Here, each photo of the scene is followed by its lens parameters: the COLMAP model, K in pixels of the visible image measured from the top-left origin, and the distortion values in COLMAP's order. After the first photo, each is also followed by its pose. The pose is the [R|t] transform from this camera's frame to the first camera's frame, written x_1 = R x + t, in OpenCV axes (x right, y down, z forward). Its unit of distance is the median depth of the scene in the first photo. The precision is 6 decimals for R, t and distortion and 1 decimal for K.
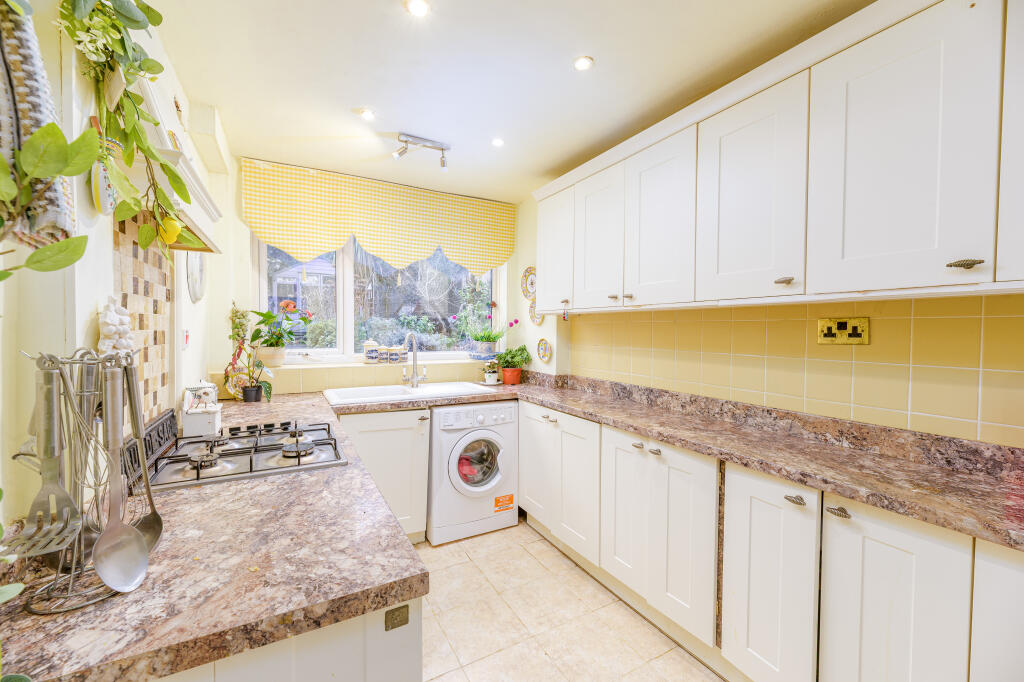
lens RADIAL K [[415.9, 0, 512.0], [0, 415.9, 341.0], [0, 0, 1]] dist [0.001439, 0.000073]
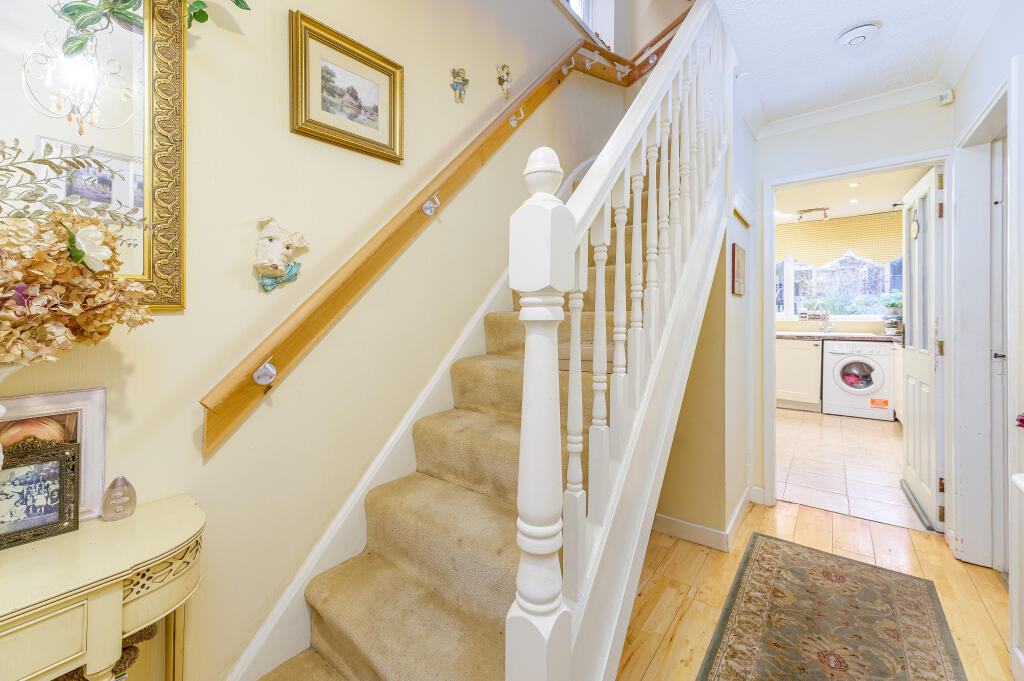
lens RADIAL K [[415.9, 0, 512.0], [0, 415.9, 340.5], [0, 0, 1]] dist [0.001439, 0.000073]
pose [[0.412677, 0.036459, -0.910148, 0.900467], [-0.009228, 0.999315, 0.035847, 0.098119], [0.910831, -0.006395, 0.412730, -1.031750]]
